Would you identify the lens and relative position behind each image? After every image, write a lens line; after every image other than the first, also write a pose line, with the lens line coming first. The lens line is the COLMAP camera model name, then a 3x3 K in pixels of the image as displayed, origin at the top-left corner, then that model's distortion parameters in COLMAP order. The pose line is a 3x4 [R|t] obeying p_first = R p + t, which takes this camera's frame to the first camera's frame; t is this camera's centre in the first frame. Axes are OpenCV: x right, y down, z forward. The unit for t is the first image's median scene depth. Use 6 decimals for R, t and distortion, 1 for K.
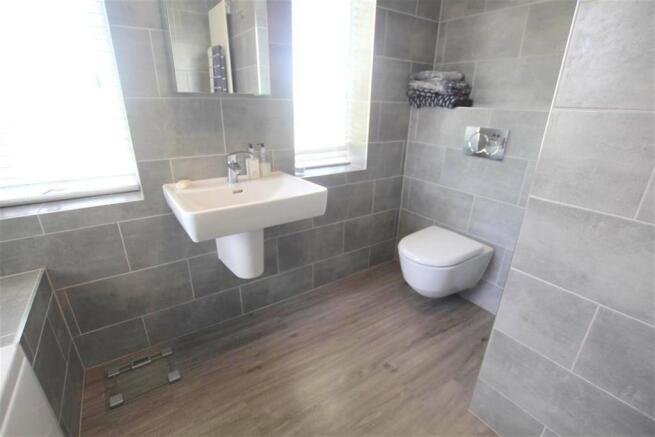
lens RADIAL K [[308.4, 0, 327.2], [0, 308.4, 220.3], [0, 0, 1]] dist [-0.028933, 0.000546]
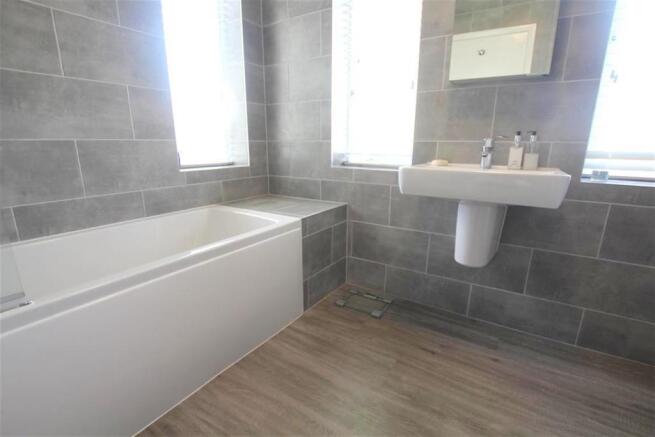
lens RADIAL K [[308.4, 0, 327.2], [0, 308.4, 220.3], [0, 0, 1]] dist [-0.028933, 0.000546]
pose [[0.387625, 0.211156, -0.897307, 0.401018], [-0.333959, 0.939453, 0.076807, 0.124054], [0.859196, 0.269892, 0.434673, 0.180671]]
